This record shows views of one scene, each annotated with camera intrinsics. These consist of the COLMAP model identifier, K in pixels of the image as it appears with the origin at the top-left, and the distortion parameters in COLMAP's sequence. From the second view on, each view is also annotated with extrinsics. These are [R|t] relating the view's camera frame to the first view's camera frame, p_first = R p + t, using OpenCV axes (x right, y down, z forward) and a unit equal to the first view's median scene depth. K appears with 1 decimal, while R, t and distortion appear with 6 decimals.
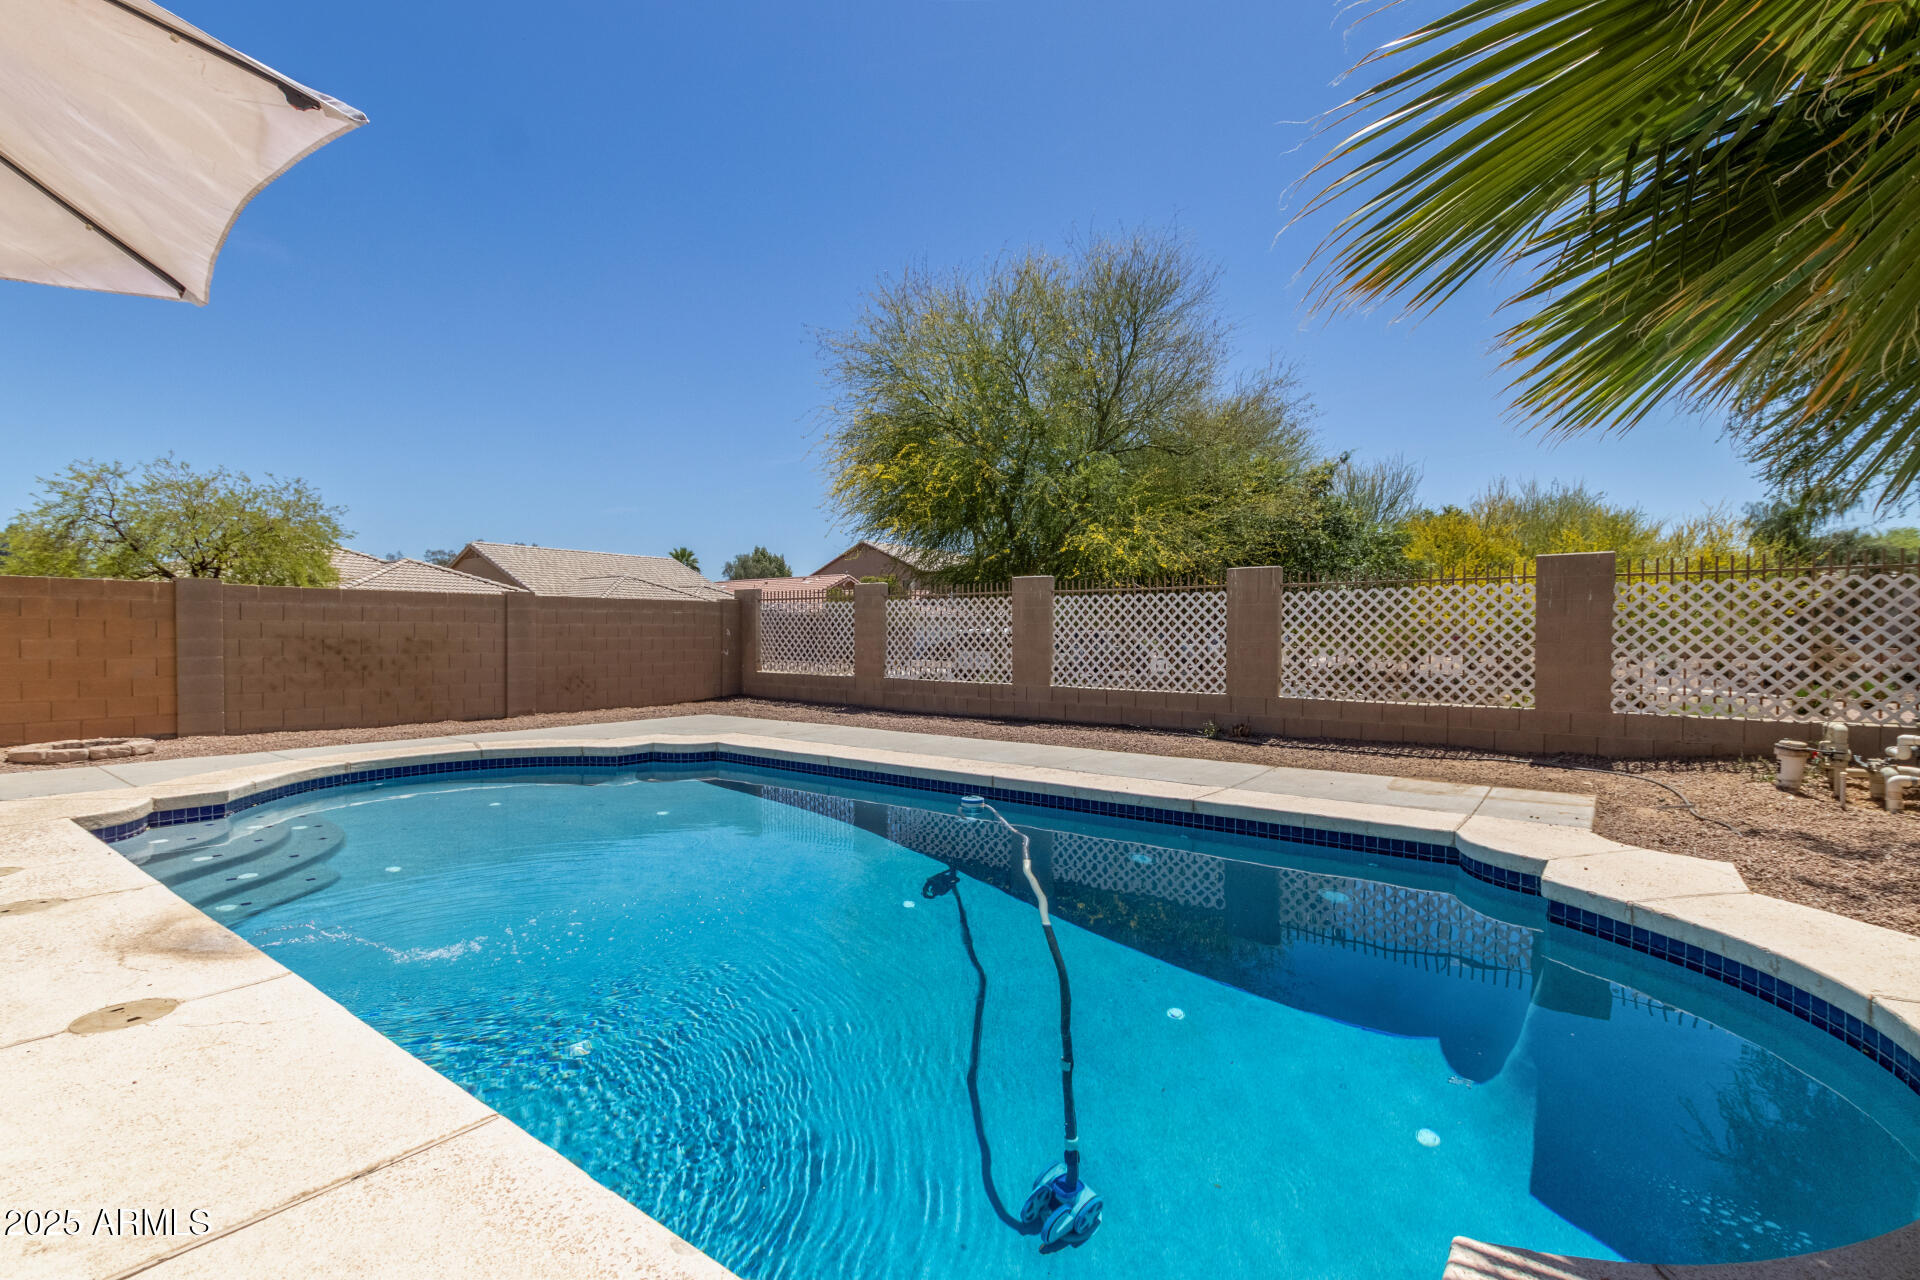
lens RADIAL K [[872.9, 0, 953.7], [0, 872.9, 634.0], [0, 0, 1]] dist [0.000775, -0.000354]
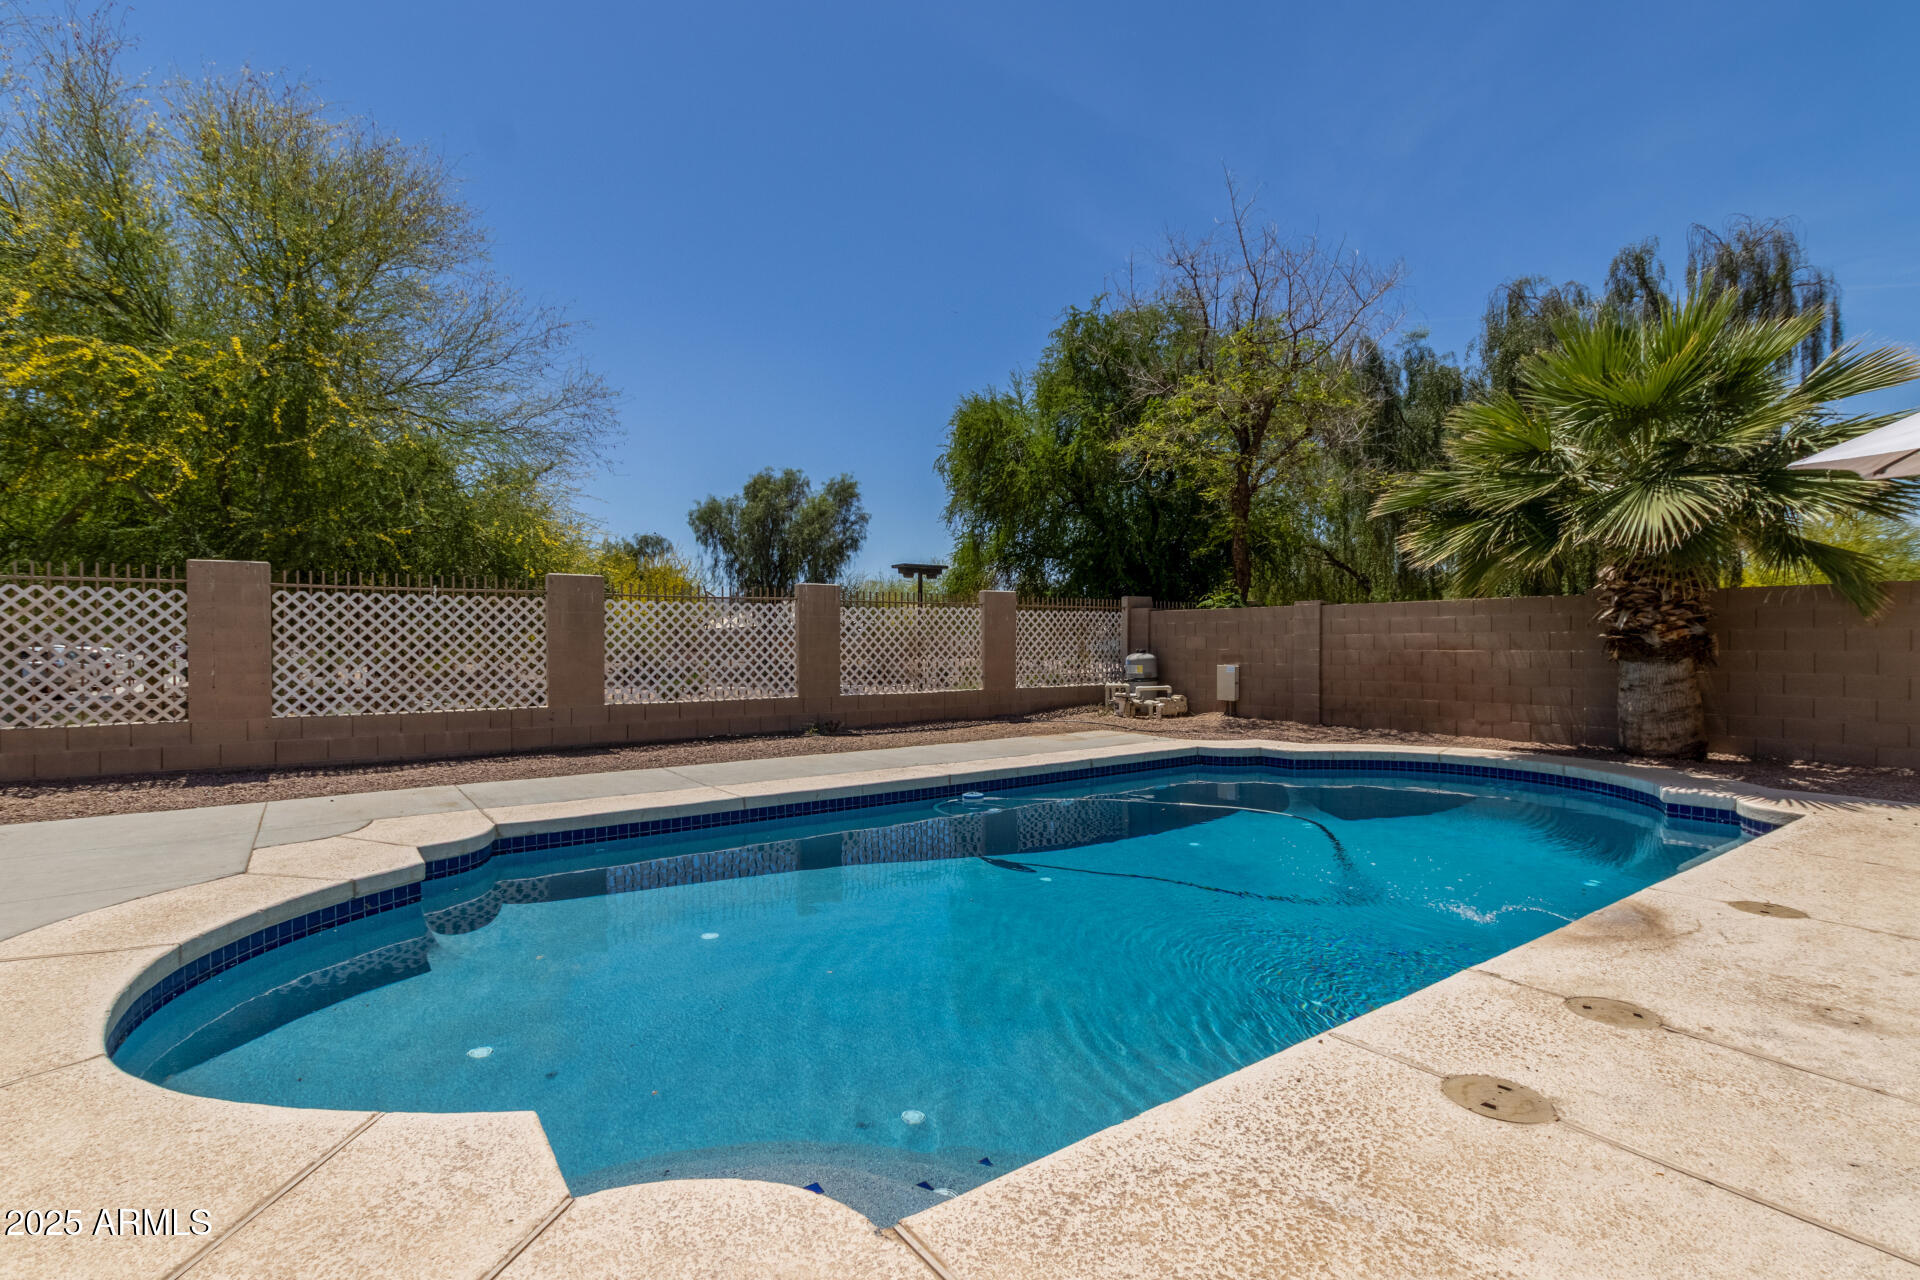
lens RADIAL K [[872.9, 0, 953.7], [0, 872.9, 634.0], [0, 0, 1]] dist [0.000775, -0.000354]
pose [[0.320225, 0.004054, 0.947333, -0.585349], [0.001727, 0.999987, -0.004863, -0.005589], [-0.947340, 0.003194, 0.320214, 0.385067]]
